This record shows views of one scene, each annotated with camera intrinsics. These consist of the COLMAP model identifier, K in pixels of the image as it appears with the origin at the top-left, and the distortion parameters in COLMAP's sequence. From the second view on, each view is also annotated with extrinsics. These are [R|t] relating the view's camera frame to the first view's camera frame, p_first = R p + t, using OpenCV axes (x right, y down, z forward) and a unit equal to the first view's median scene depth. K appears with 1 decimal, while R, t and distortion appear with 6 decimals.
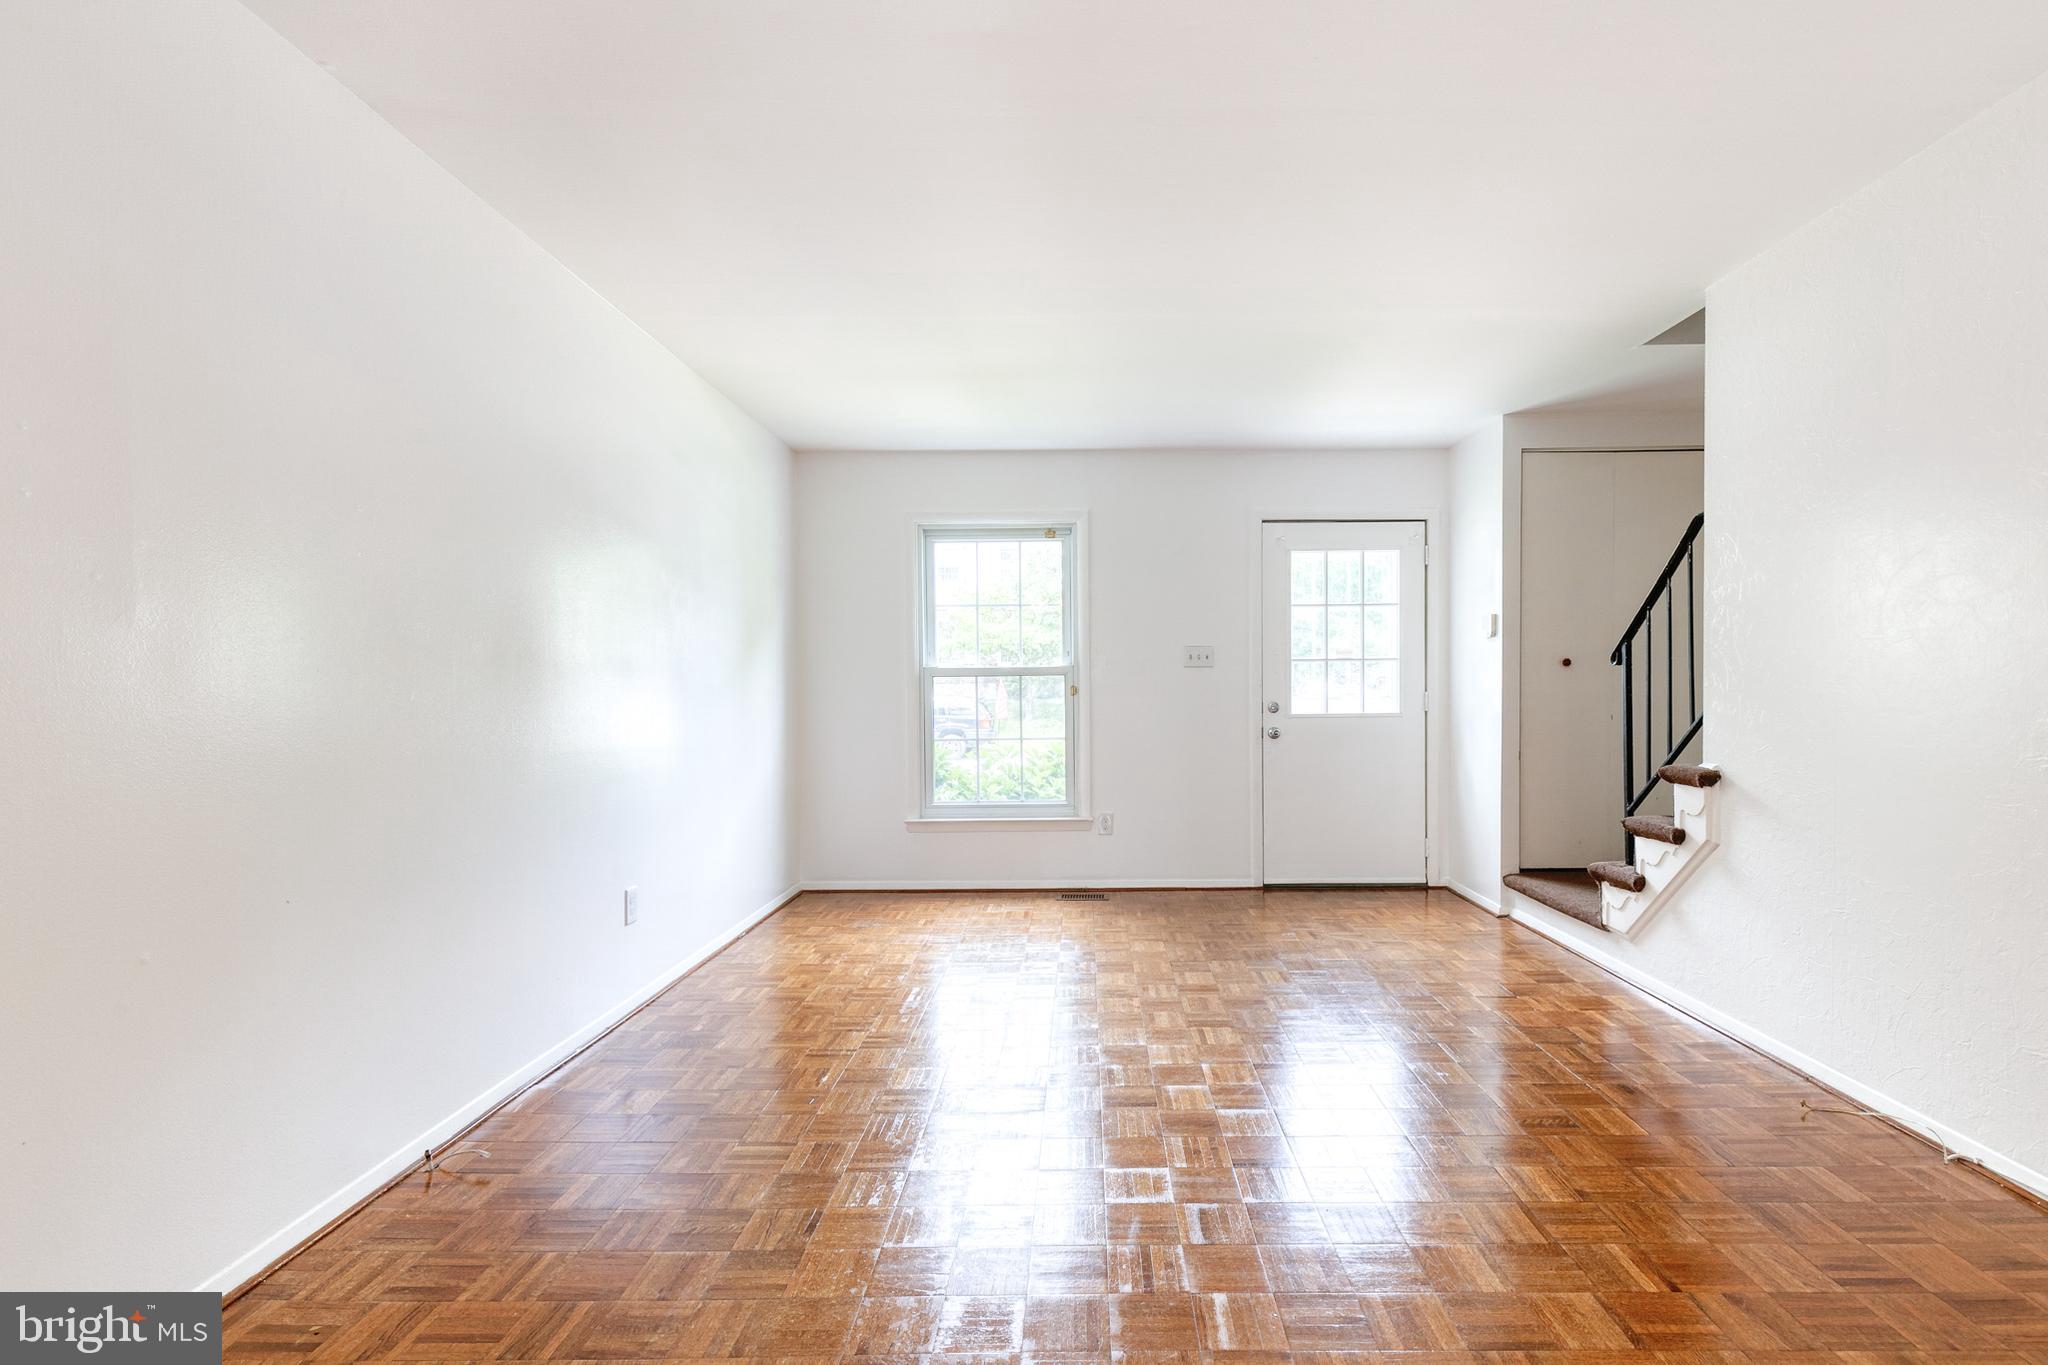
lens RADIAL K [[943.6, 0, 1082.4], [0, 943.6, 709.1], [0, 0, 1]] dist [0.004519, 0.000094]
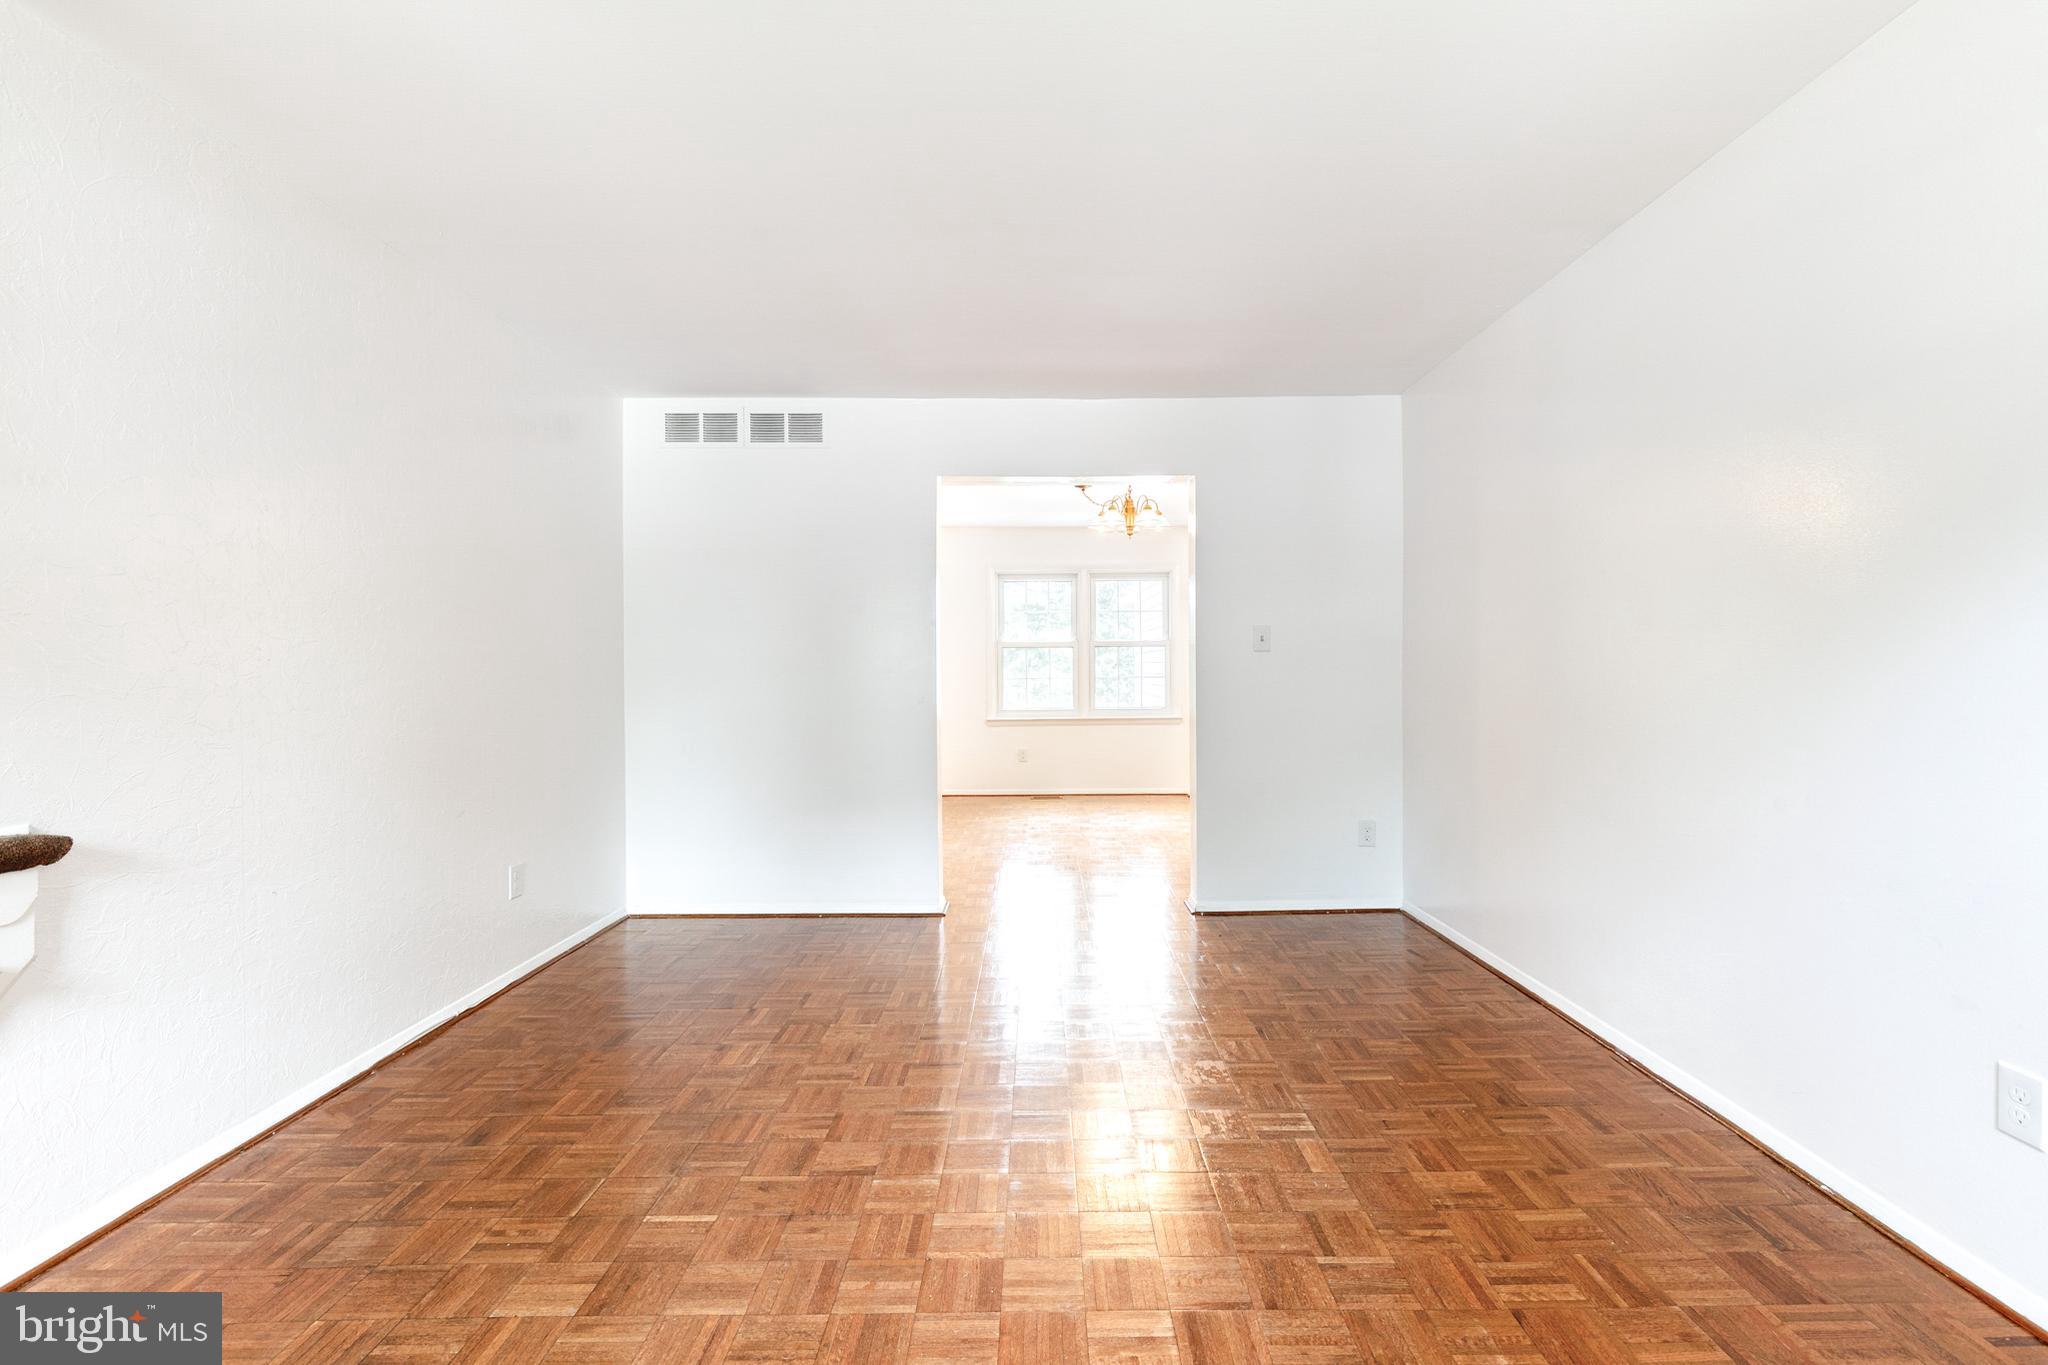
lens RADIAL K [[937.4, 0, 1037.6], [0, 937.4, 673.9], [0, 0, 1]] dist [0.010949, -0.001364]
pose [[-0.999864, 0.015995, -0.003984, 0.025025], [0.015869, 0.999427, 0.029890, -0.027061], [0.004460, 0.029823, -0.999545, 0.965868]]
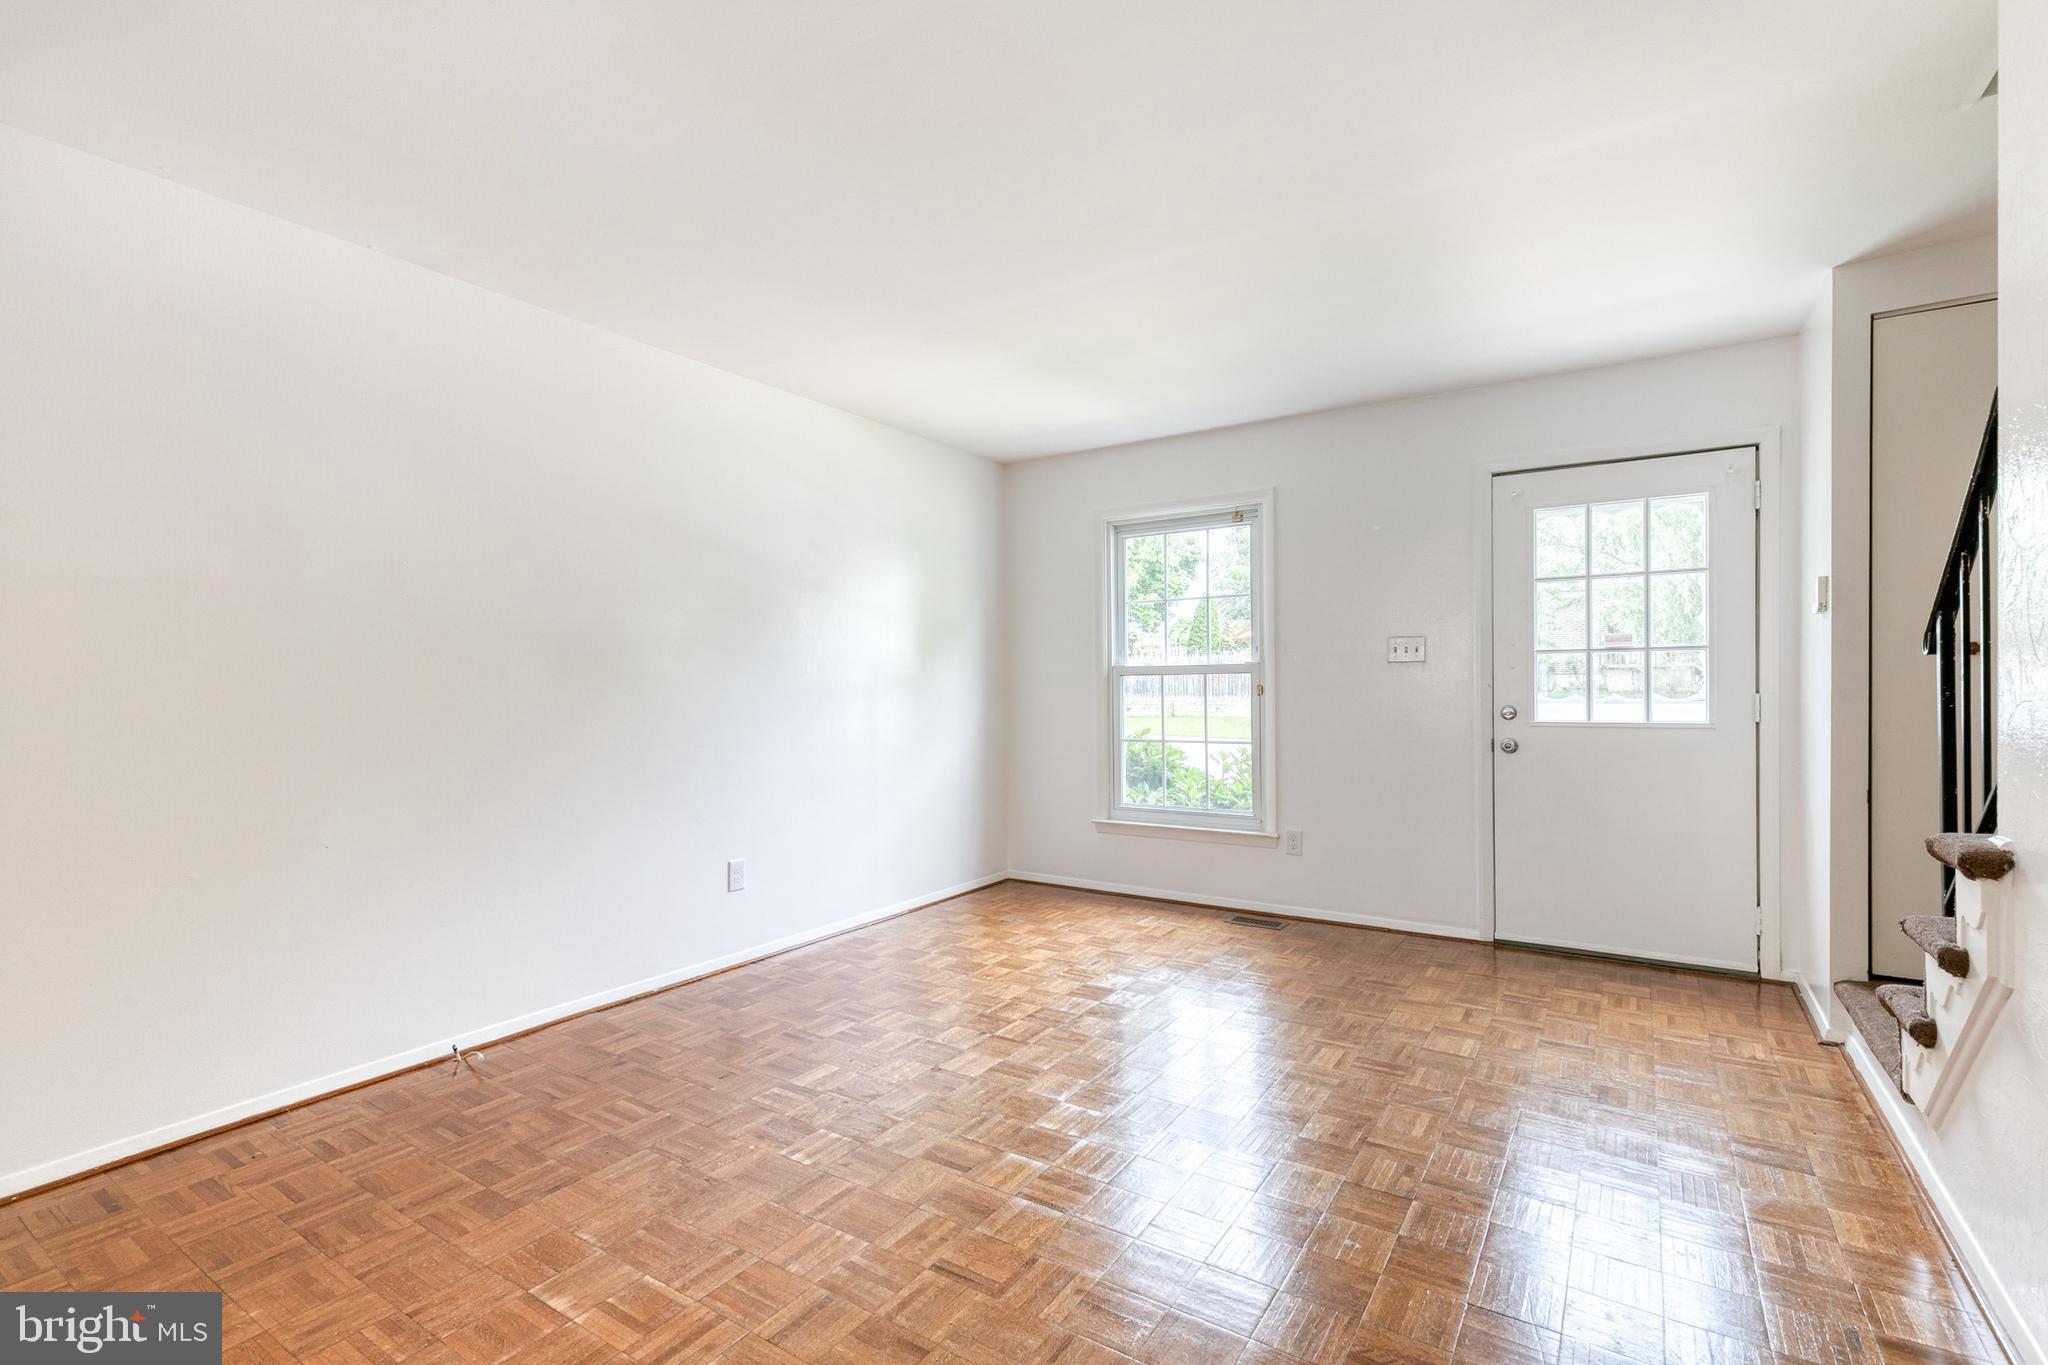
lens RADIAL K [[923.4, 0, 1035.6], [0, 923.4, 693.3], [0, 0, 1]] dist [0.008152, -0.000923]
pose [[0.840232, 0.005144, -0.542203, 0.297532], [-0.009581, 0.999940, -0.005360, -0.010176], [0.542143, 0.009698, 0.840230, 0.153451]]
